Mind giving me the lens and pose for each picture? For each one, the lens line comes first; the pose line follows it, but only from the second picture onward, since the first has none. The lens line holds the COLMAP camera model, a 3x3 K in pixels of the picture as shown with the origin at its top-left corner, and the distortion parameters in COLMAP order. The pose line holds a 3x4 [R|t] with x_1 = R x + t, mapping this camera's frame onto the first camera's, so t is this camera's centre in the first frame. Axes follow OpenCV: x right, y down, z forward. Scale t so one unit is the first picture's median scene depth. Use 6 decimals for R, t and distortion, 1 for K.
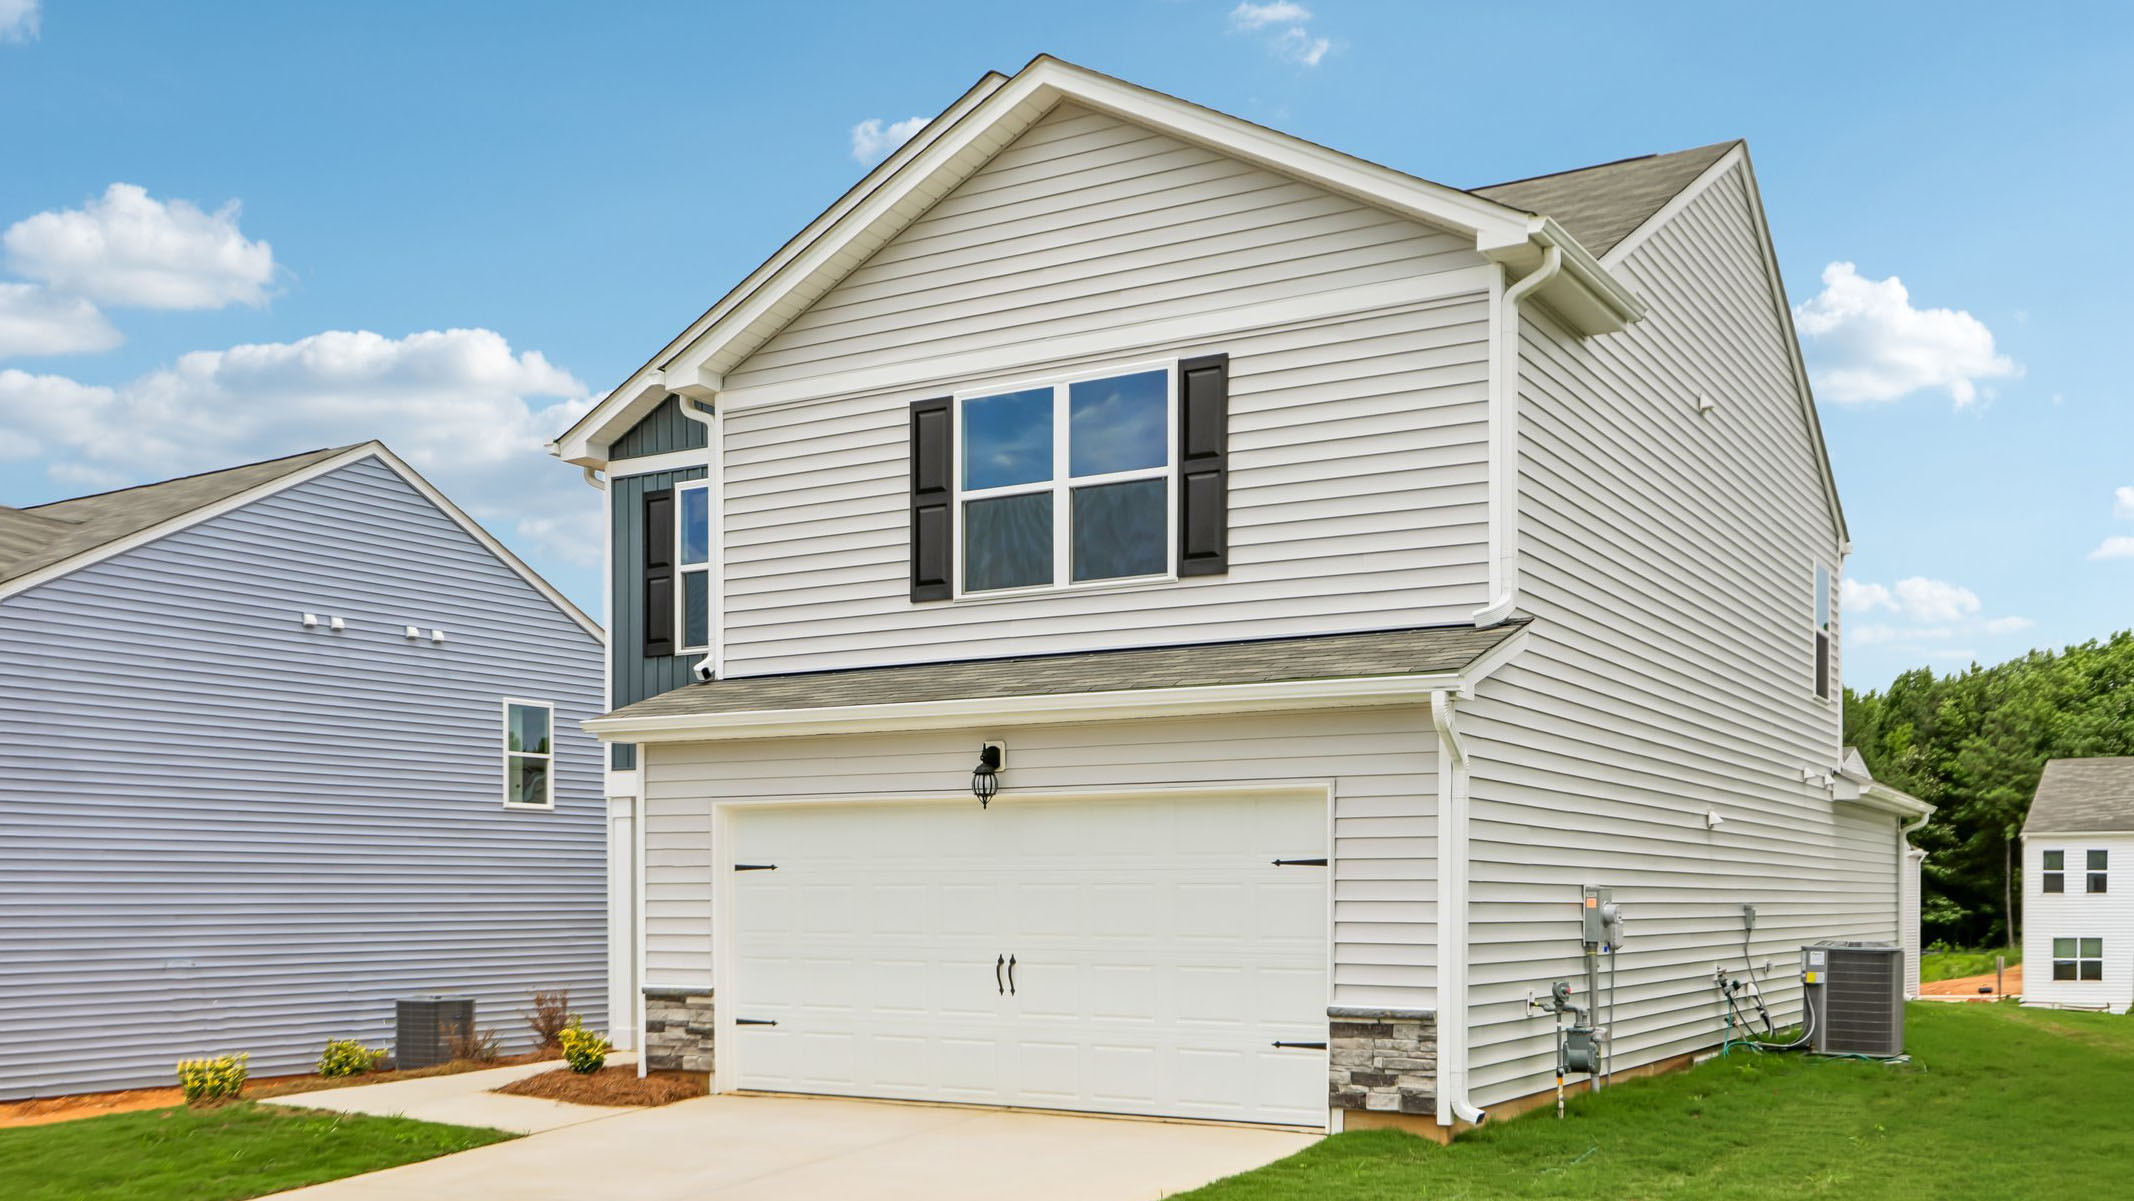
lens RADIAL K [[1944.2, 0, 1067.0], [0, 1944.2, 600.5], [0, 0, 1]] dist [-0.006960, -0.002112]
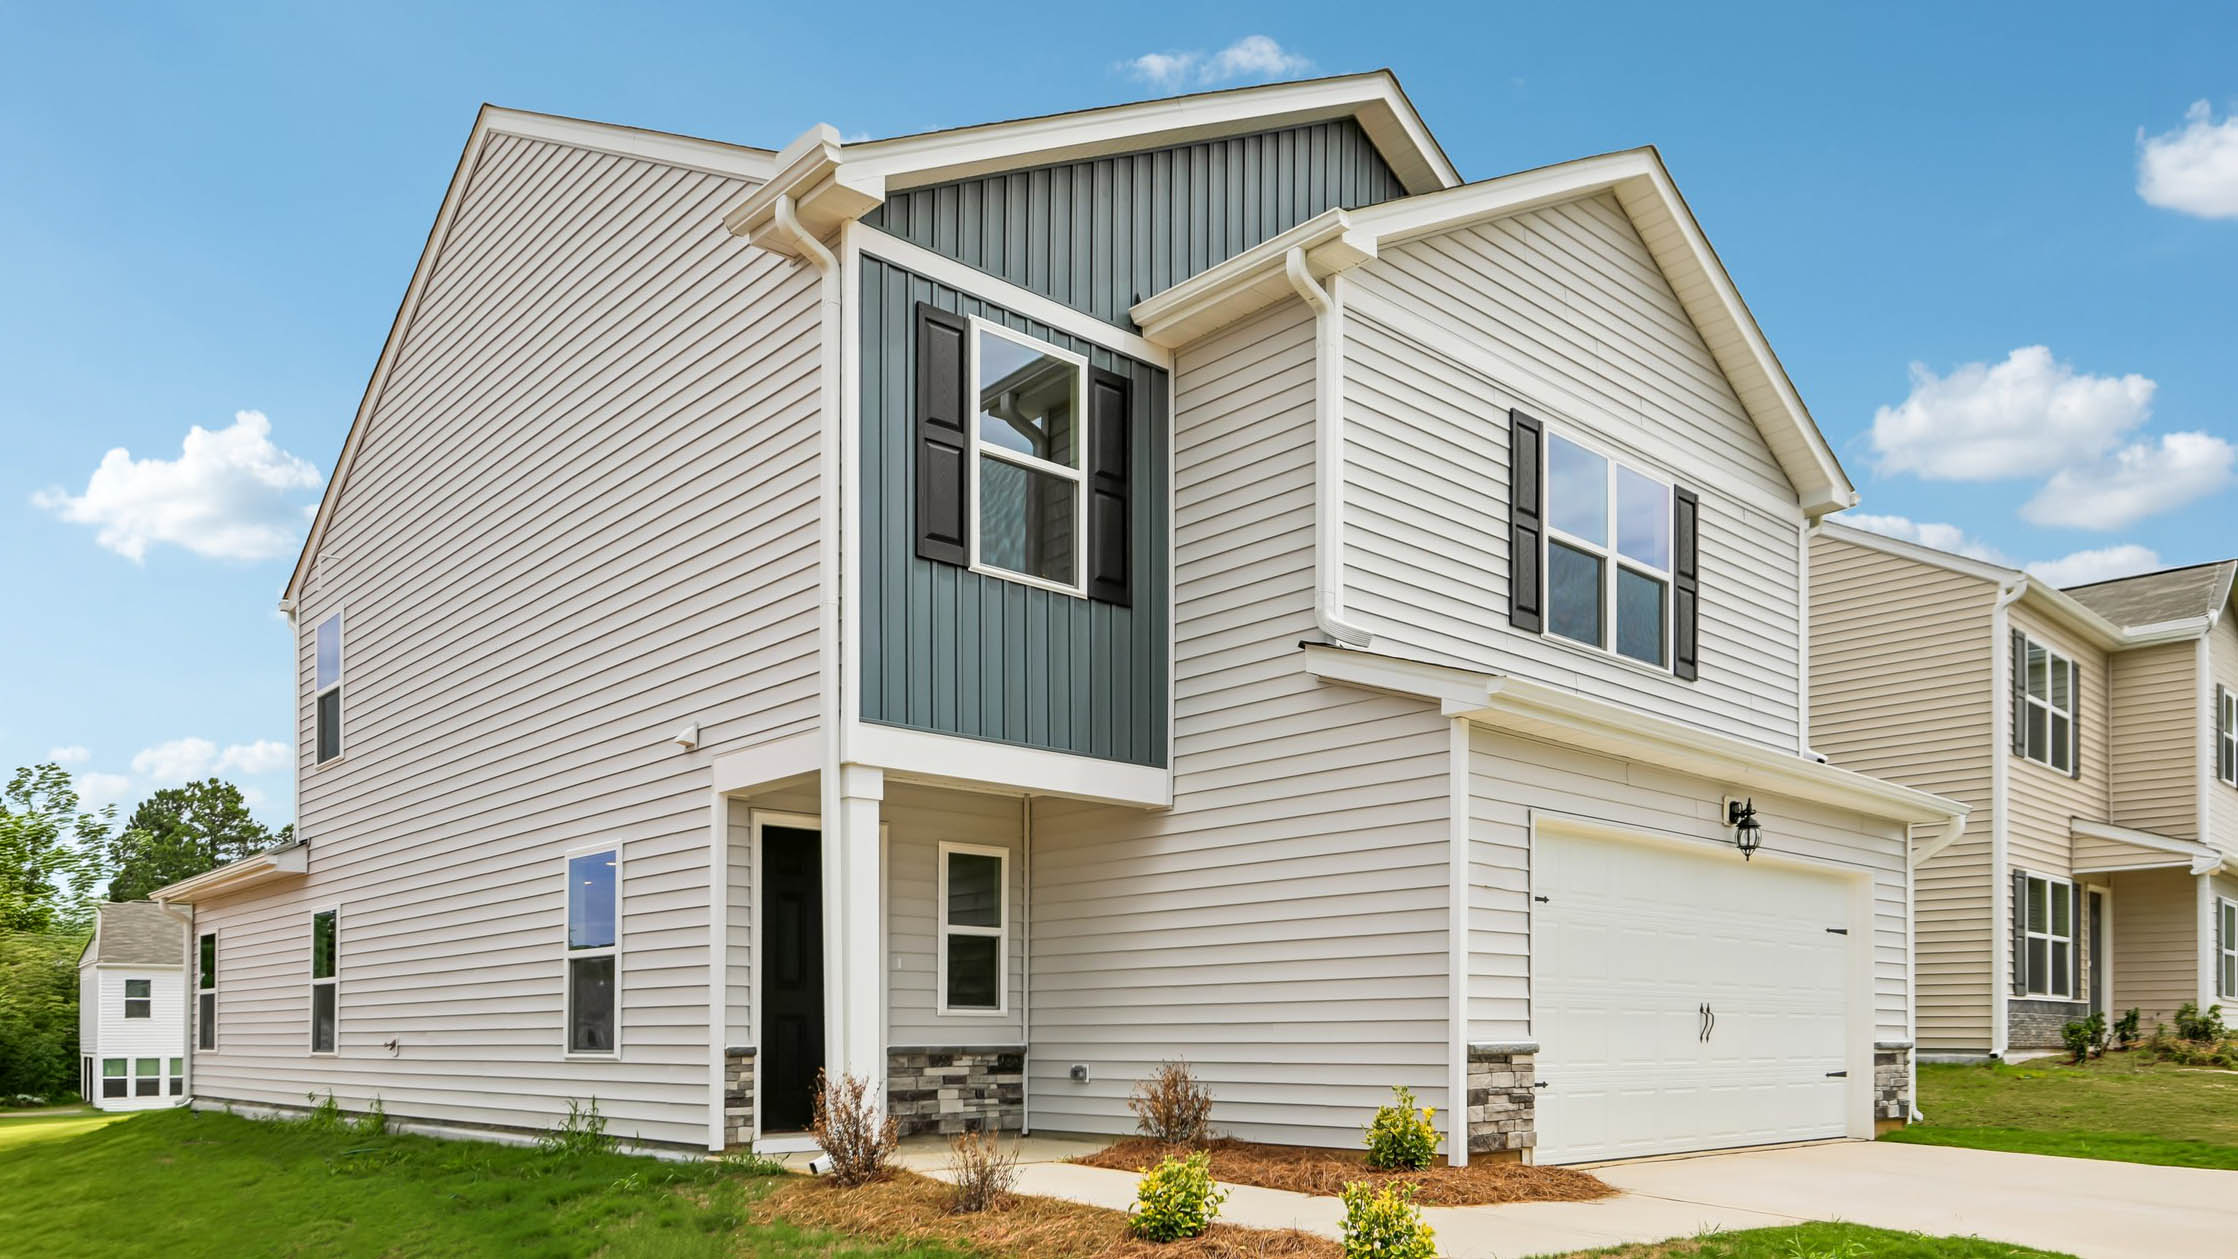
lens RADIAL K [[1587.9, 0, 1119.9], [0, 1587.9, 849.1], [0, 0, 1]] dist [0.002394, 0.000929]
pose [[0.292119, 0.112622, 0.949728, -0.849493], [-0.143550, 0.986956, -0.072883, 0.189929], [-0.945547, -0.115043, 0.304476, 0.958268]]
